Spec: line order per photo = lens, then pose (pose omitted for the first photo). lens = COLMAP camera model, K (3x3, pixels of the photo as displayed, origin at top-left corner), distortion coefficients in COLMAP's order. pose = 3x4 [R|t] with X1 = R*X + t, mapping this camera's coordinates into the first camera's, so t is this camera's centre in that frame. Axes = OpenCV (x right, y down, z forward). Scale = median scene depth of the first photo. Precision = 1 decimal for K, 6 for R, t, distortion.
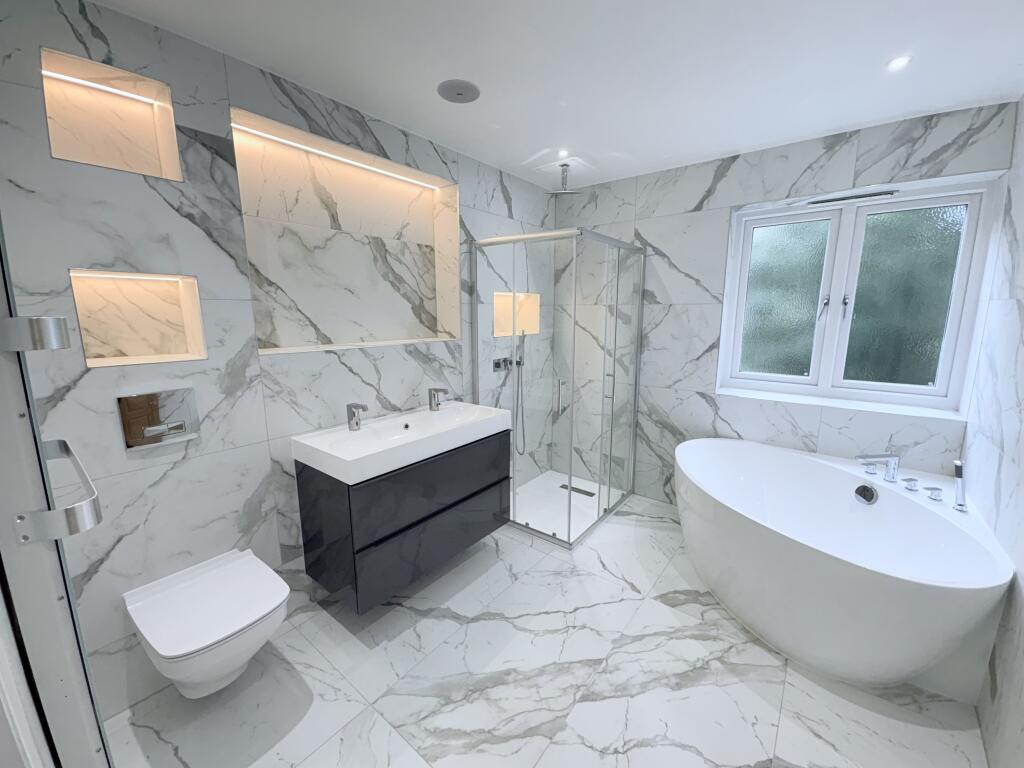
lens RADIAL K [[408.4, 0, 514.1], [0, 408.4, 378.8], [0, 0, 1]] dist [-0.001645, -0.000007]
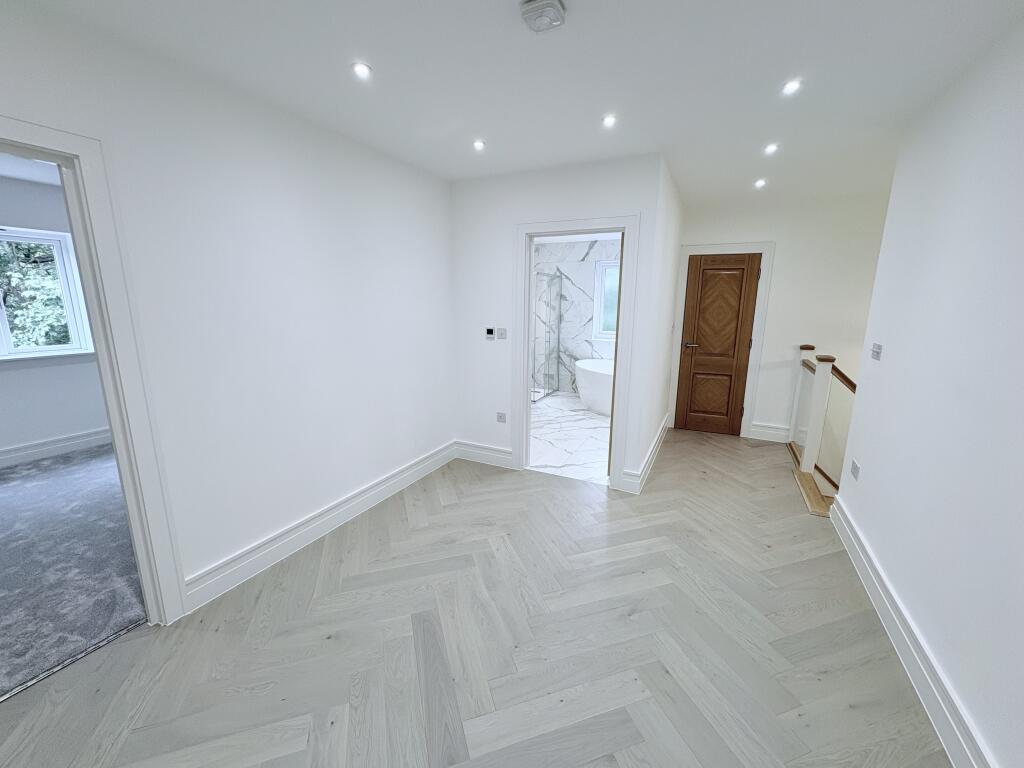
lens RADIAL K [[408.4, 0, 509.6], [0, 408.4, 385.0], [0, 0, 1]] dist [-0.001645, -0.000007]
pose [[0.981645, -0.037271, 0.187043, -0.380733], [0.029122, 0.998511, 0.046127, 0.157500], [-0.188483, -0.039834, 0.981268, -1.115360]]
